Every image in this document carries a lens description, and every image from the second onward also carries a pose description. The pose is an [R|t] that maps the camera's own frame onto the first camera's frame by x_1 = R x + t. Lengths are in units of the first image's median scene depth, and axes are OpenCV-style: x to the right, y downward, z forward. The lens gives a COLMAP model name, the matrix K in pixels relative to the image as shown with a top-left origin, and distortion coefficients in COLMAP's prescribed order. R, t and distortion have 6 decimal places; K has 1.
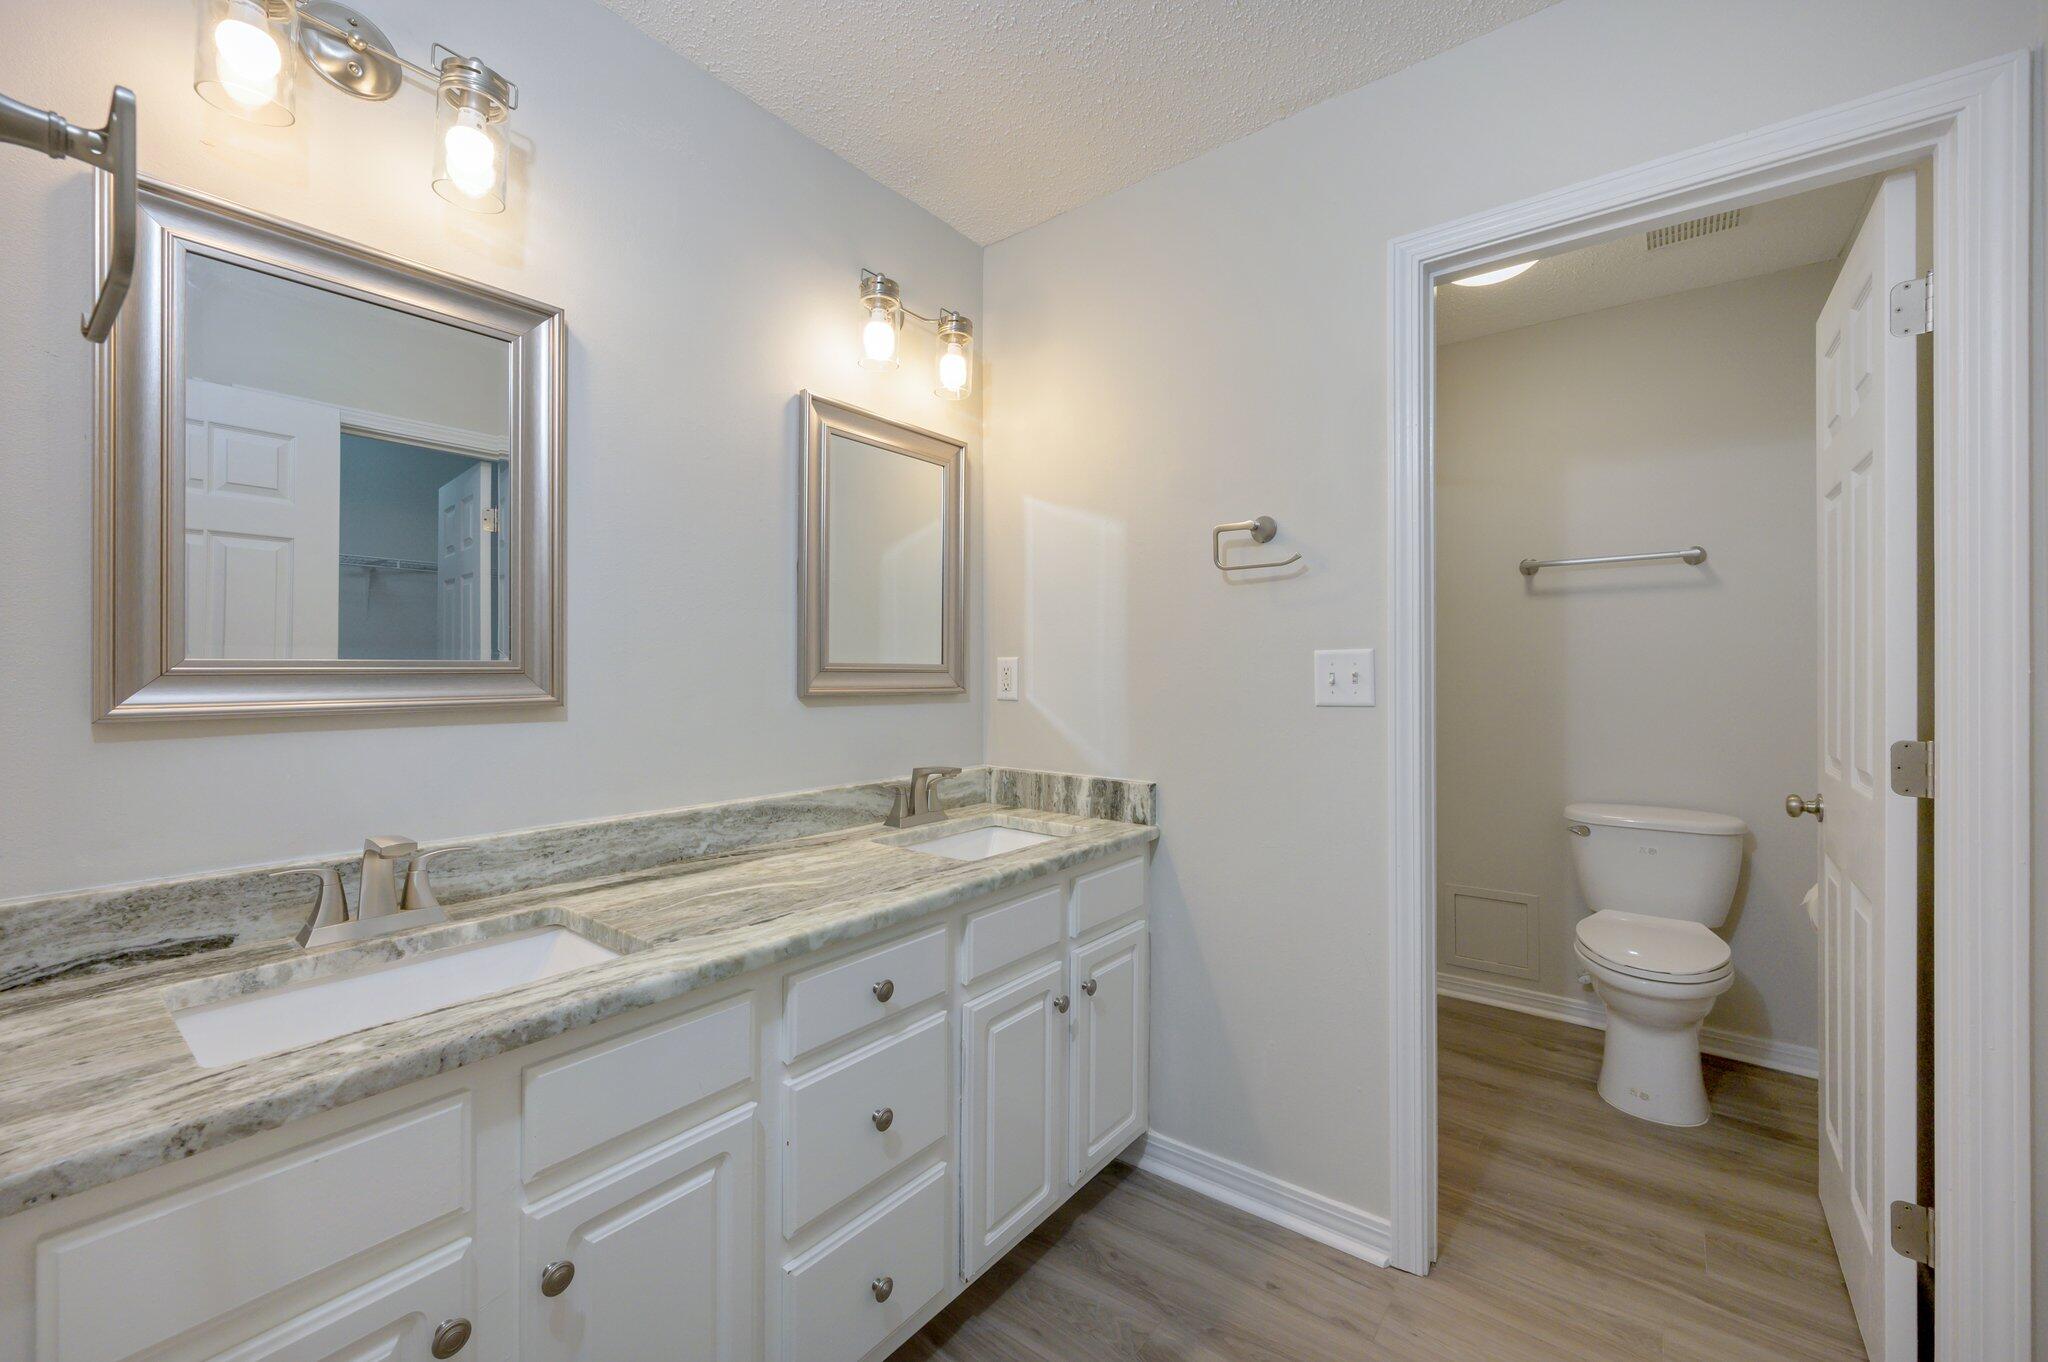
lens RADIAL K [[839.4, 0, 1035.2], [0, 839.4, 663.3], [0, 0, 1]] dist [-0.000538, 0.000000]
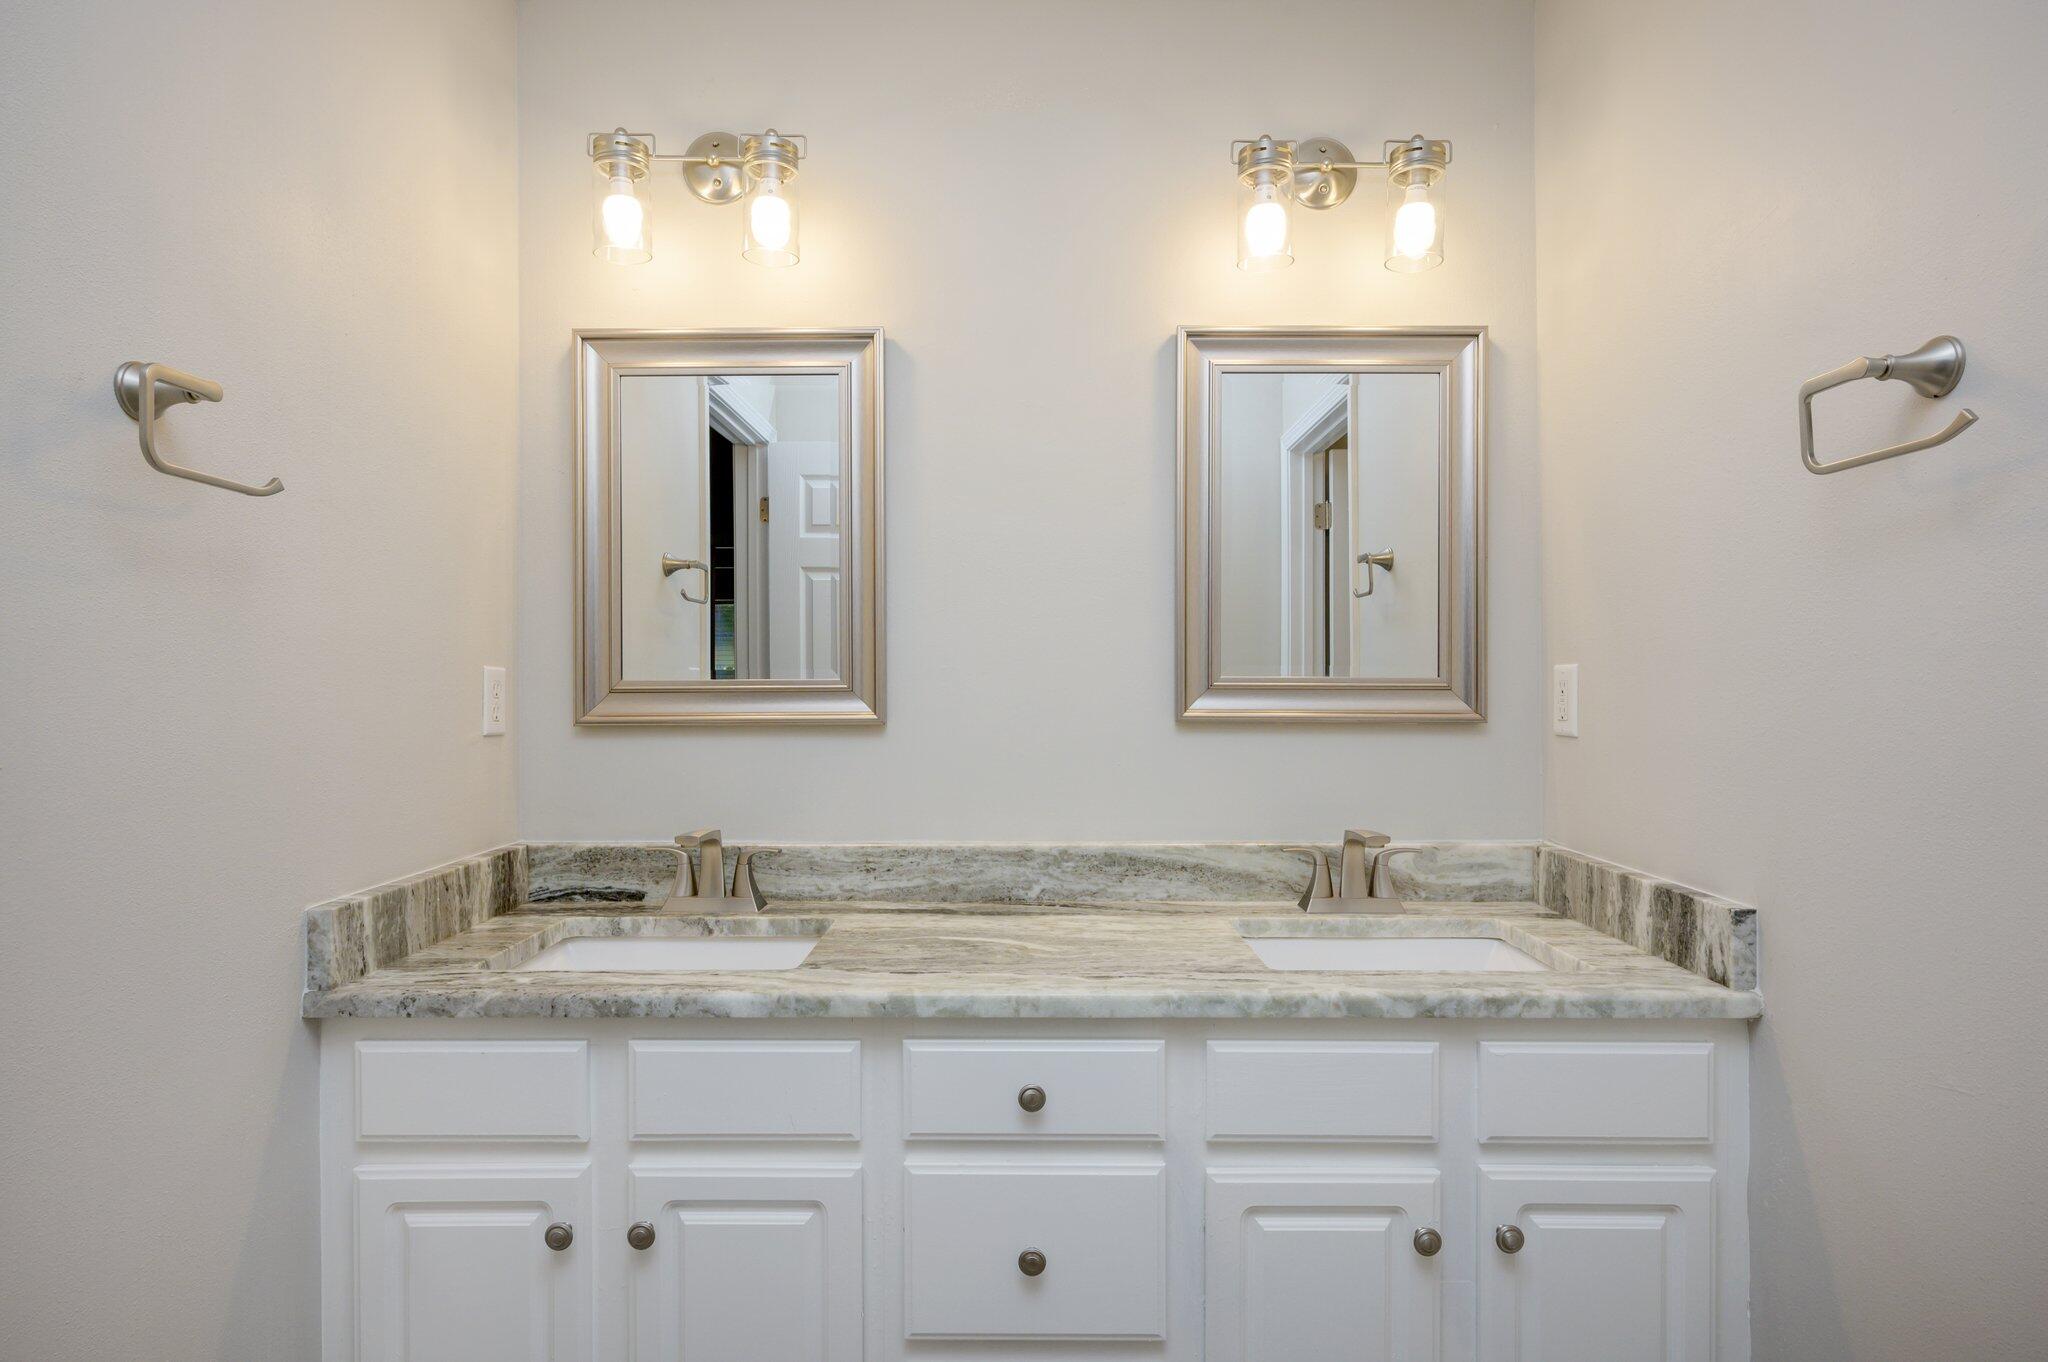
lens RADIAL K [[1088.7, 0, 987.7], [0, 1088.7, 676.5], [0, 0, 1]] dist [-0.004136, -0.000893]
pose [[0.595206, -0.008506, -0.803528, 0.507434], [0.008353, 0.999955, -0.004398, 0.001640], [0.803530, -0.004094, 0.595250, 0.303517]]
